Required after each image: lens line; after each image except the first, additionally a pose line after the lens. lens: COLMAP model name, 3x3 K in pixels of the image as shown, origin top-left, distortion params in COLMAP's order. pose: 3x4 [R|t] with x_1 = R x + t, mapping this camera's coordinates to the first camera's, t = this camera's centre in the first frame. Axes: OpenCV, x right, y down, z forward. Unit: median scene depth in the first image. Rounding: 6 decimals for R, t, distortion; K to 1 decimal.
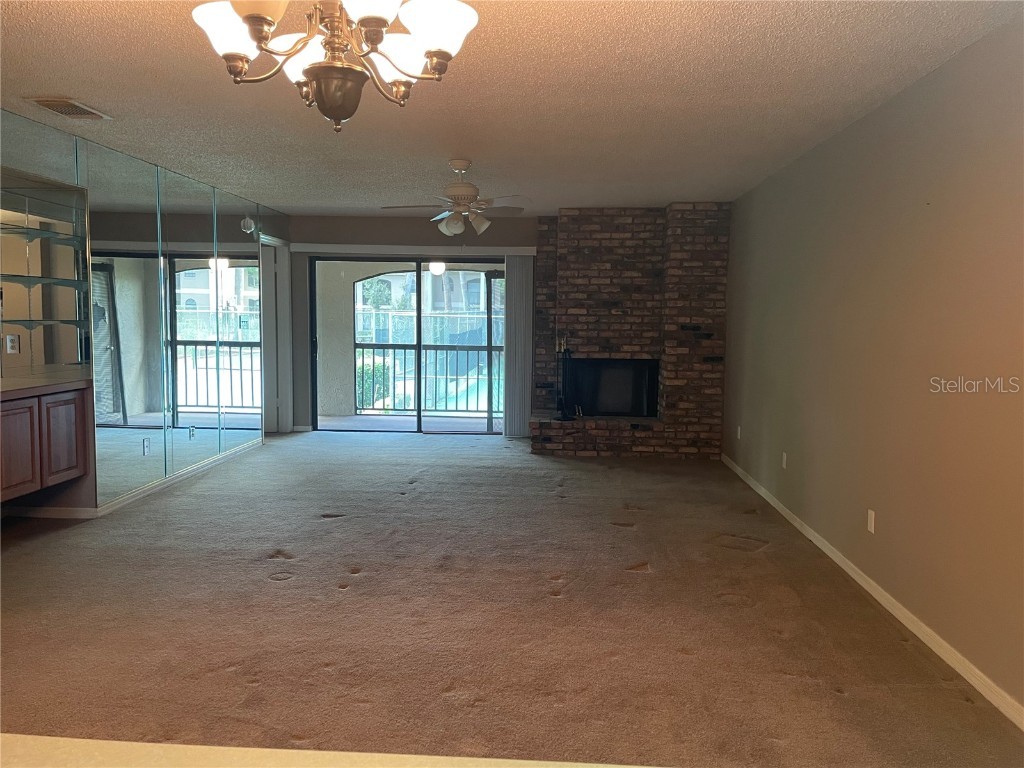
lens RADIAL K [[776.2, 0, 513.2], [0, 776.2, 381.9], [0, 0, 1]] dist [0.095069, -0.109765]
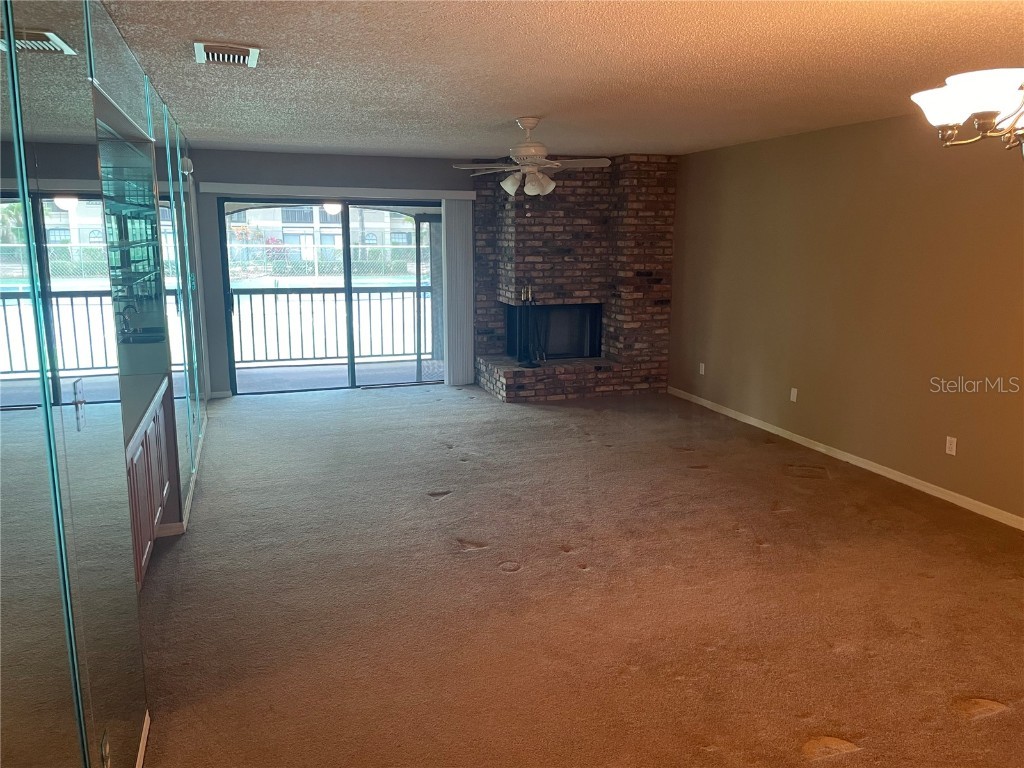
lens RADIAL K [[776.2, 0, 517.8], [0, 776.2, 383.4], [0, 0, 1]] dist [0.095069, -0.109765]
pose [[0.924396, -0.083272, 0.372234, -0.342550], [0.041114, 0.991946, 0.119805, -0.054411], [-0.379212, -0.095444, 0.920374, 0.058189]]
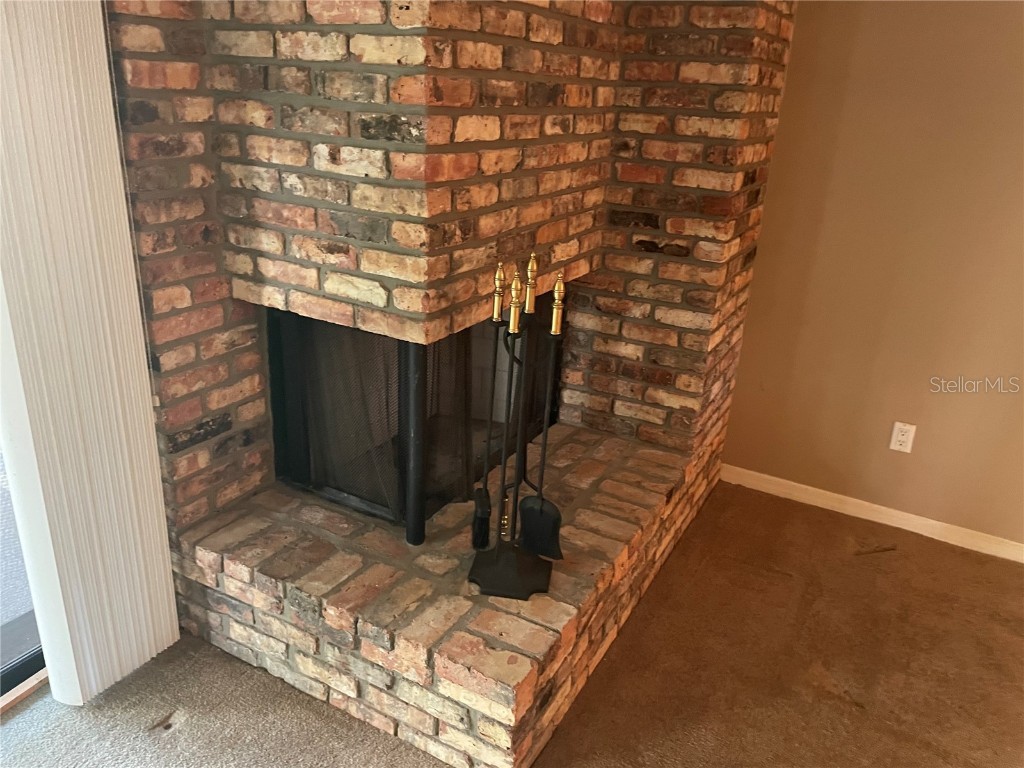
lens RADIAL K [[776.2, 0, 515.1], [0, 776.2, 382.4], [0, 0, 1]] dist [0.095069, -0.109765]
pose [[0.432216, -0.313201, 0.845633, -0.137409], [0.032129, 0.942500, 0.332657, -0.100807], [-0.901198, -0.116611, 0.417426, 0.920948]]
